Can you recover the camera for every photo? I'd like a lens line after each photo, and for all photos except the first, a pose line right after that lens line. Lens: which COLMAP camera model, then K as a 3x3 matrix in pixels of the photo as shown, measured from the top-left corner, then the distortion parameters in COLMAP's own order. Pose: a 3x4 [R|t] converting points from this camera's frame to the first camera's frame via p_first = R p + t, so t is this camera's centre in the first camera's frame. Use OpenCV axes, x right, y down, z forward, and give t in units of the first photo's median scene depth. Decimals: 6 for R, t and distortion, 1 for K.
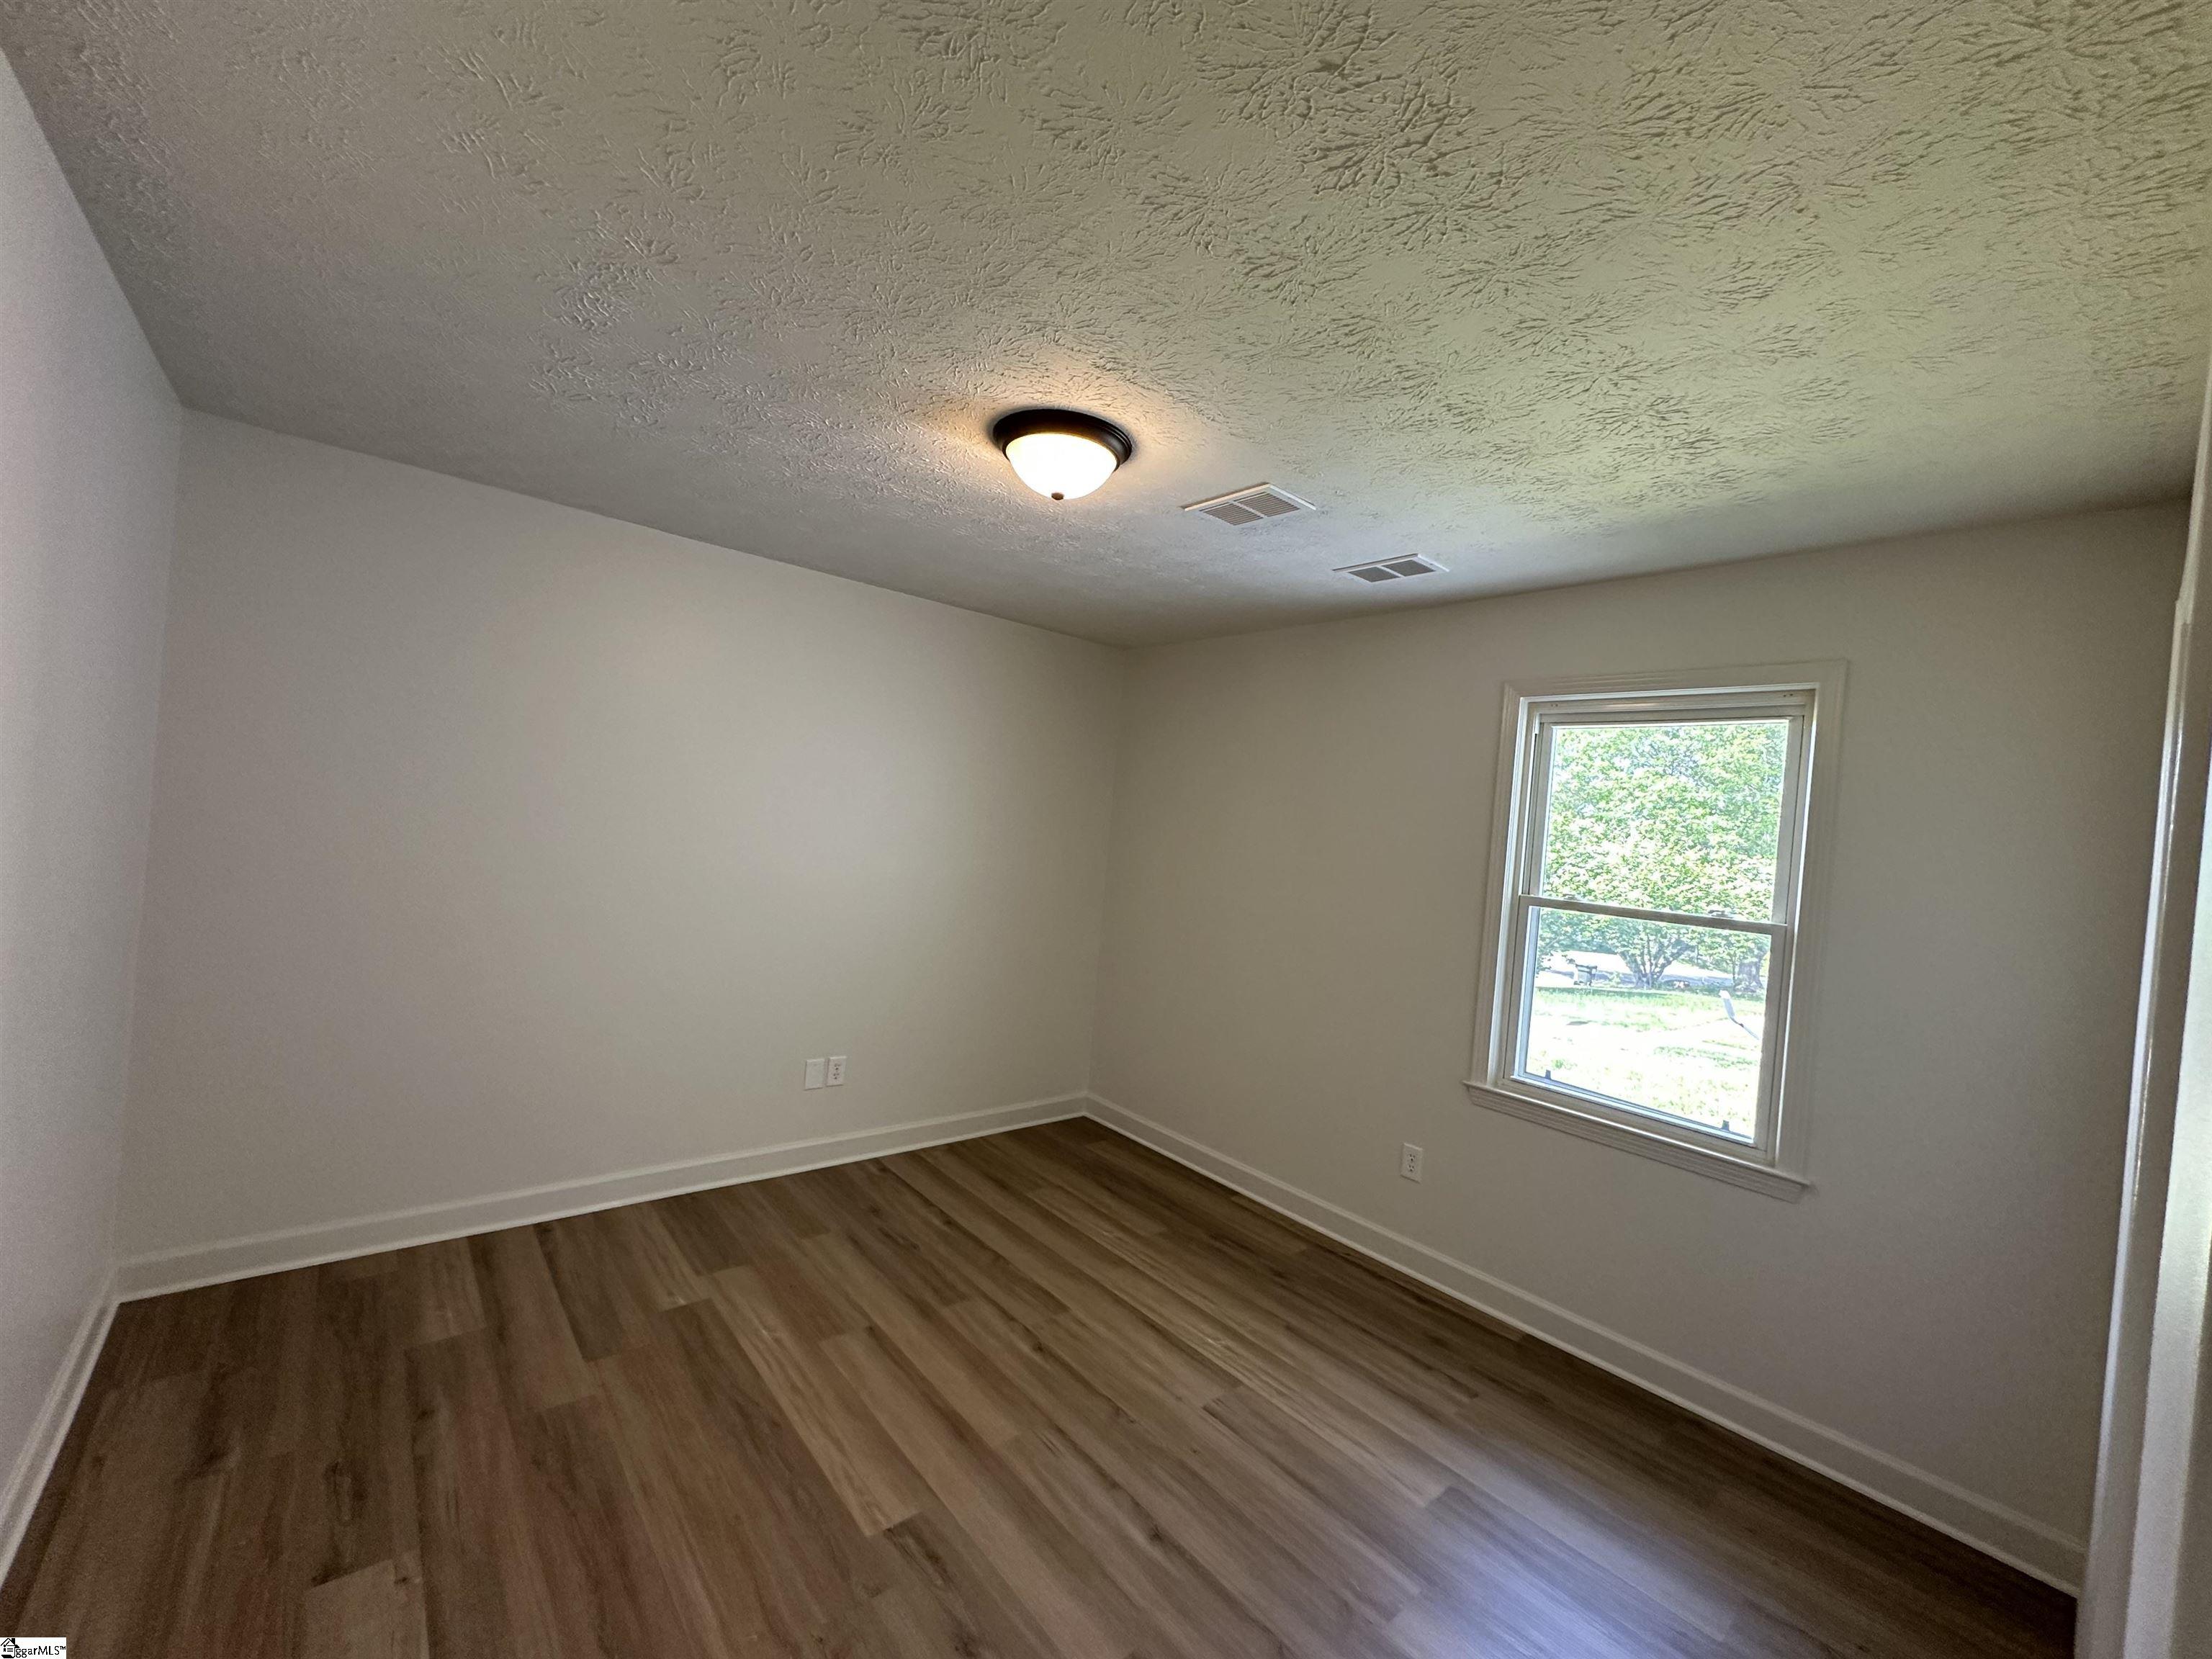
lens RADIAL K [[904.3, 0, 1080.8], [0, 904.3, 837.1], [0, 0, 1]] dist [0.080017, 0.000111]
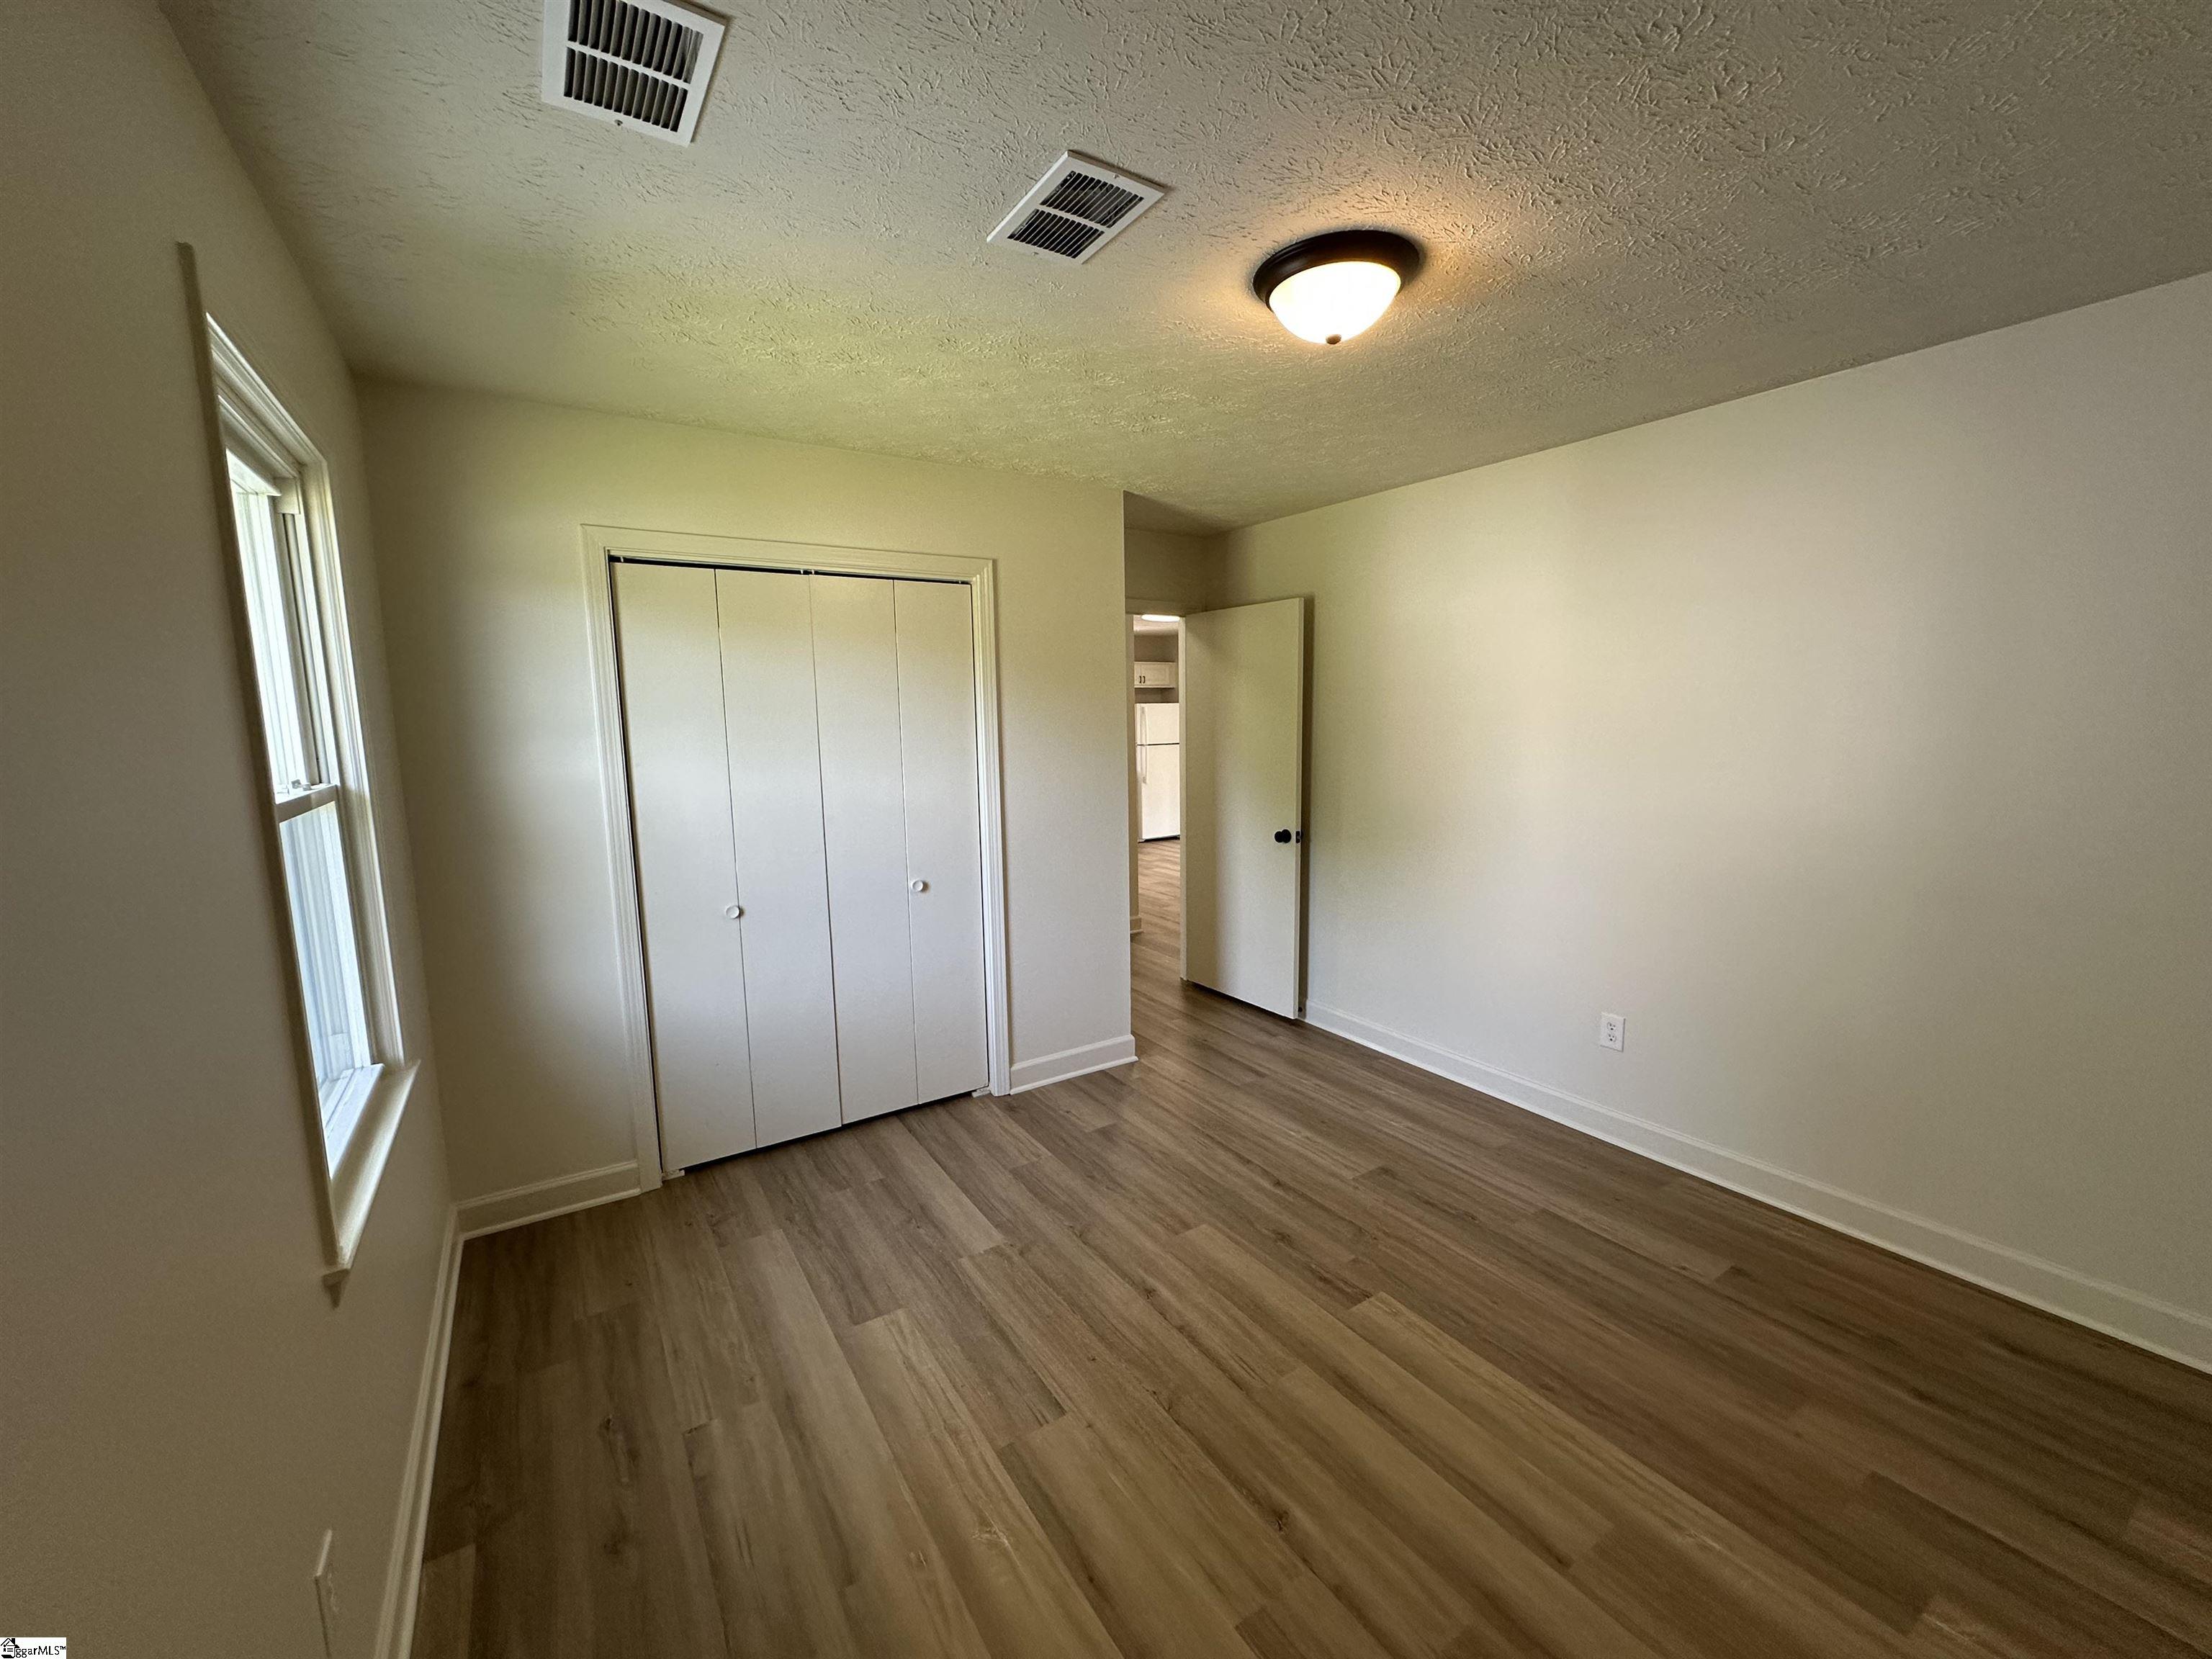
lens RADIAL K [[876.5, 0, 1101.8], [0, 876.5, 826.4], [0, 0, 1]] dist [-0.002906, 0.000529]
pose [[-0.991600, -0.082149, 0.099901, 0.067339], [-0.066151, 0.985845, 0.154058, -0.023466], [-0.111143, 0.146155, -0.982998, 1.774411]]
